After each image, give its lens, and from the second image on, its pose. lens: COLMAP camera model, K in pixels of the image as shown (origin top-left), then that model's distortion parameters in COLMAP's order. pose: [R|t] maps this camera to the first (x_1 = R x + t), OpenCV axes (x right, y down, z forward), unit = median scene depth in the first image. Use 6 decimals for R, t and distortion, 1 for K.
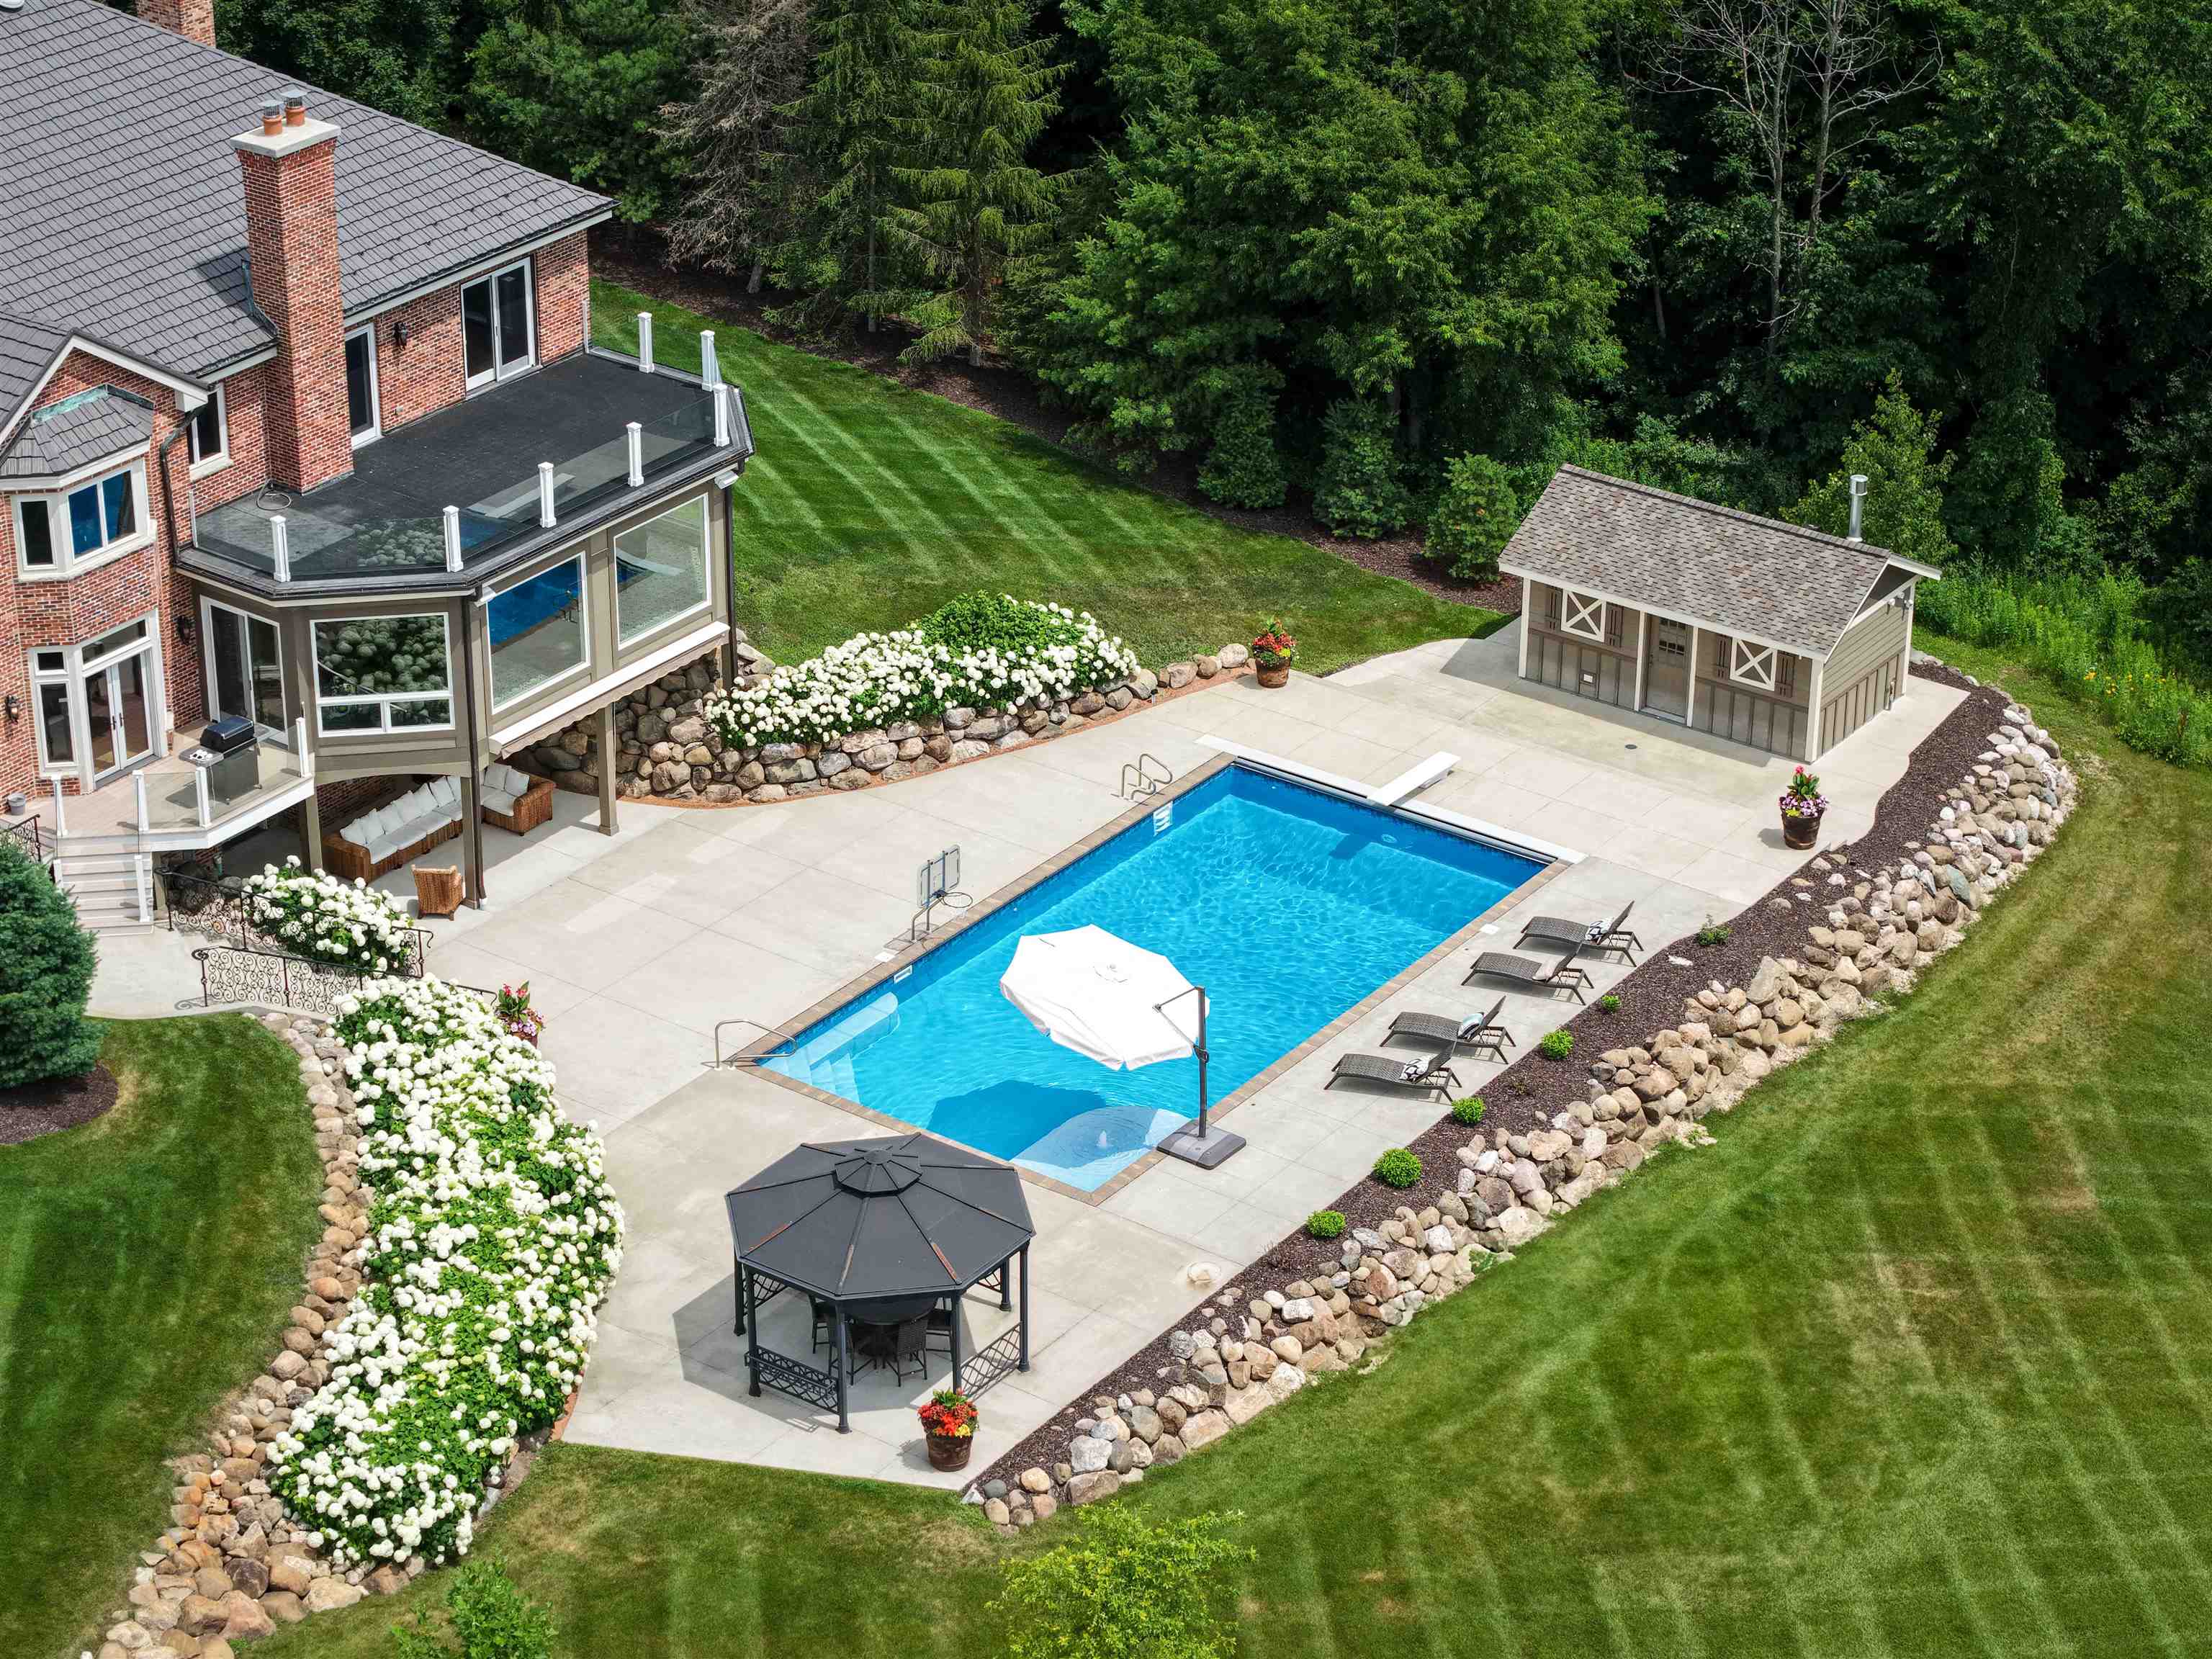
lens RADIAL K [[4668.6, 0, 1098.2], [0, 4668.6, 833.1], [0, 0, 1]] dist [-0.223489, 1.046839]
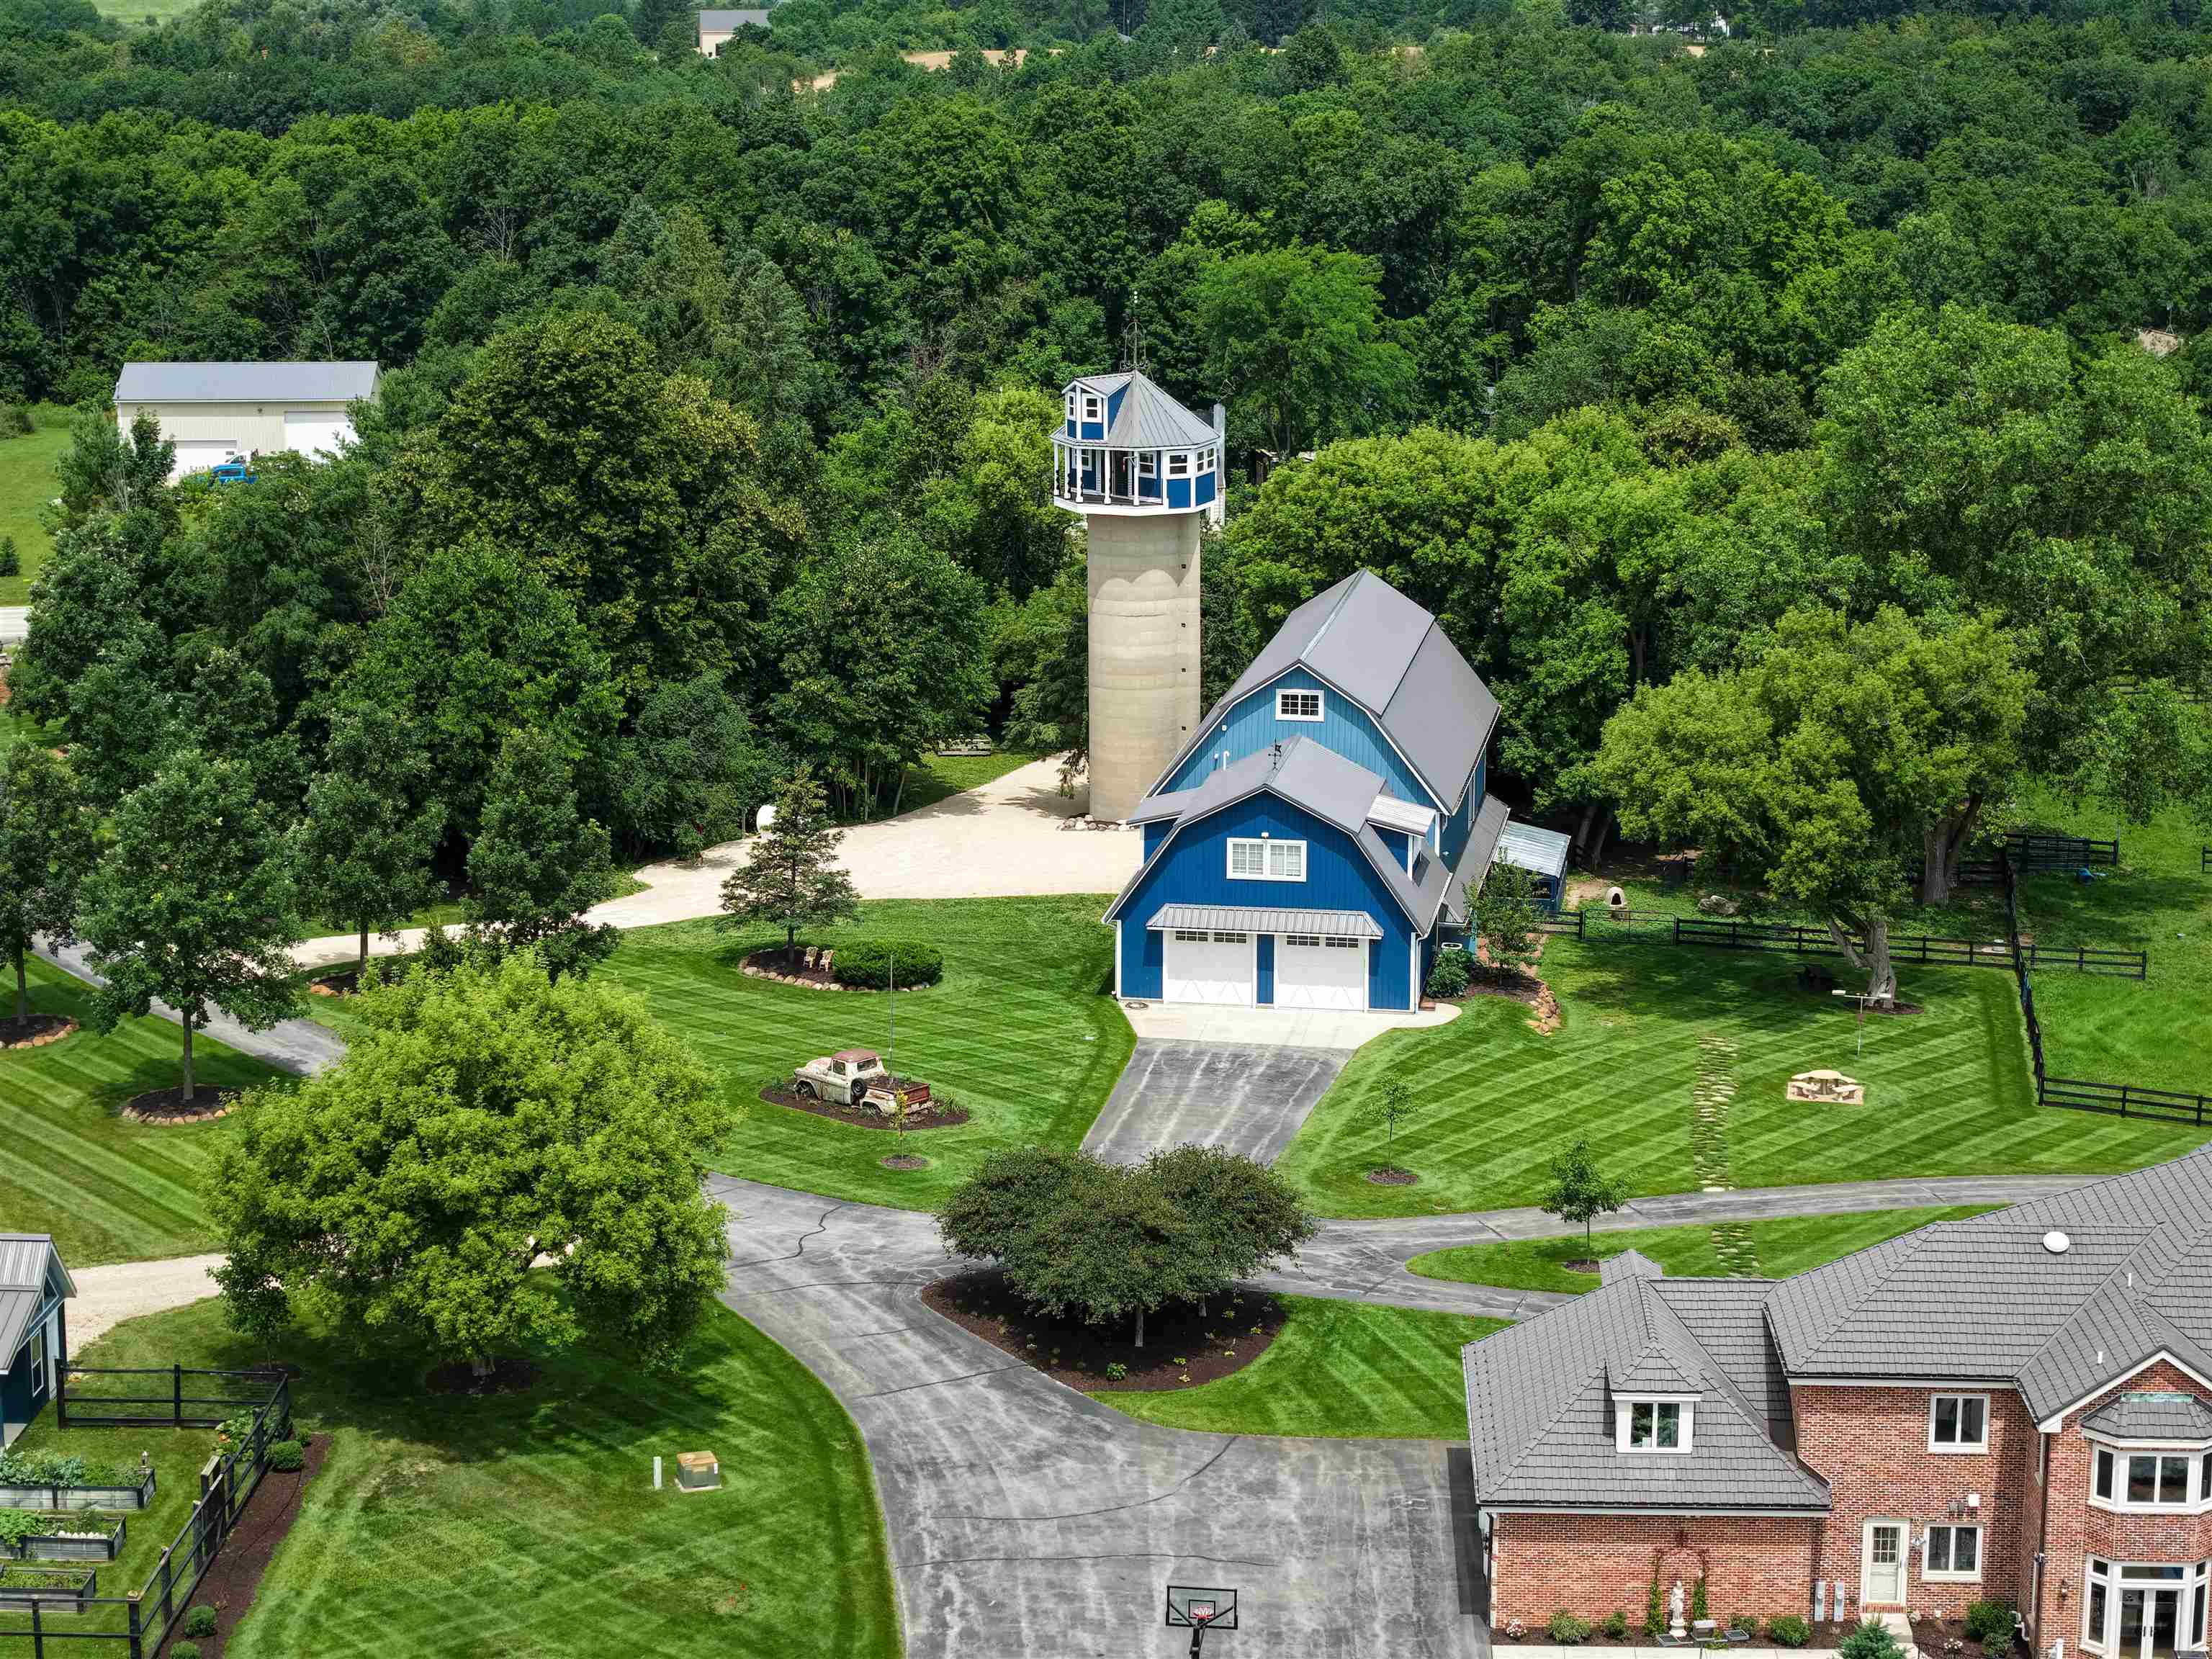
lens RADIAL K [[4668.6, 0, 1098.2], [0, 4668.6, 833.1], [0, 0, 1]] dist [-0.223489, 1.046839]
pose [[0.556274, 0.173073, -0.812777, 0.694592], [-0.380772, 0.922439, -0.064181, -0.036011], [0.738629, 0.345185, 0.579029, -0.119836]]
